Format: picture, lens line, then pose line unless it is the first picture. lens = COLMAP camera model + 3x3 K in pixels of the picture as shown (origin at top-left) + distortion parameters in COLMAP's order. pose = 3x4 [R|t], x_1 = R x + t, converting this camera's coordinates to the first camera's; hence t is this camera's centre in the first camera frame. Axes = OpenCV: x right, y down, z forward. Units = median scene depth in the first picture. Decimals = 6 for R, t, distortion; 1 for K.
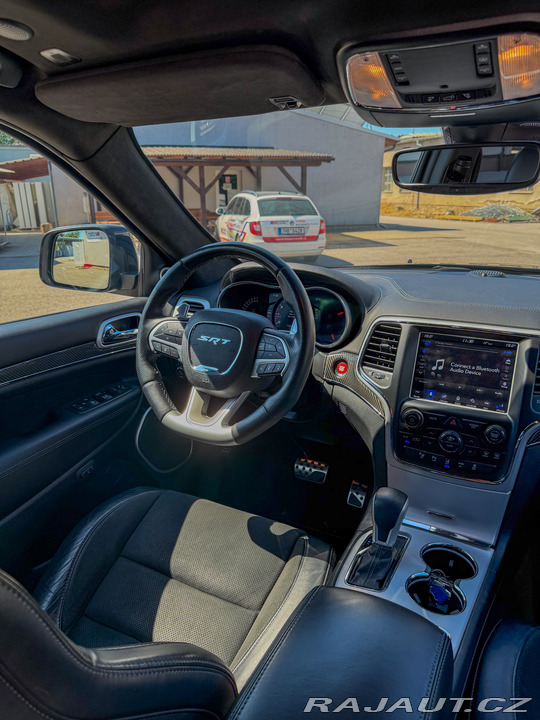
lens RADIAL K [[483.1, 0, 266.0], [0, 483.1, 366.5], [0, 0, 1]] dist [0.007766, -0.005039]
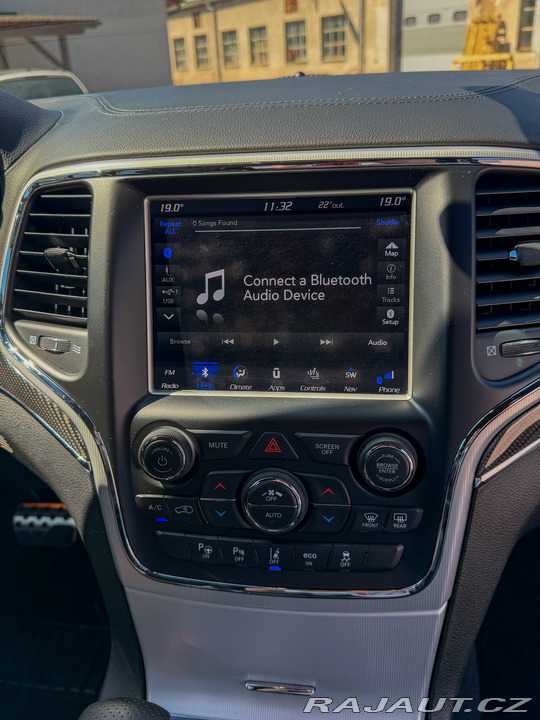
lens RADIAL K [[580.1, 0, 267.3], [0, 580.1, 364.4], [0, 0, 1]] dist [0.034617, -0.044567]
pose [[0.933544, -0.192989, 0.302078, 0.262619], [0.155475, 0.977304, 0.143889, -0.003028], [-0.322990, -0.087361, 0.942362, 0.599782]]
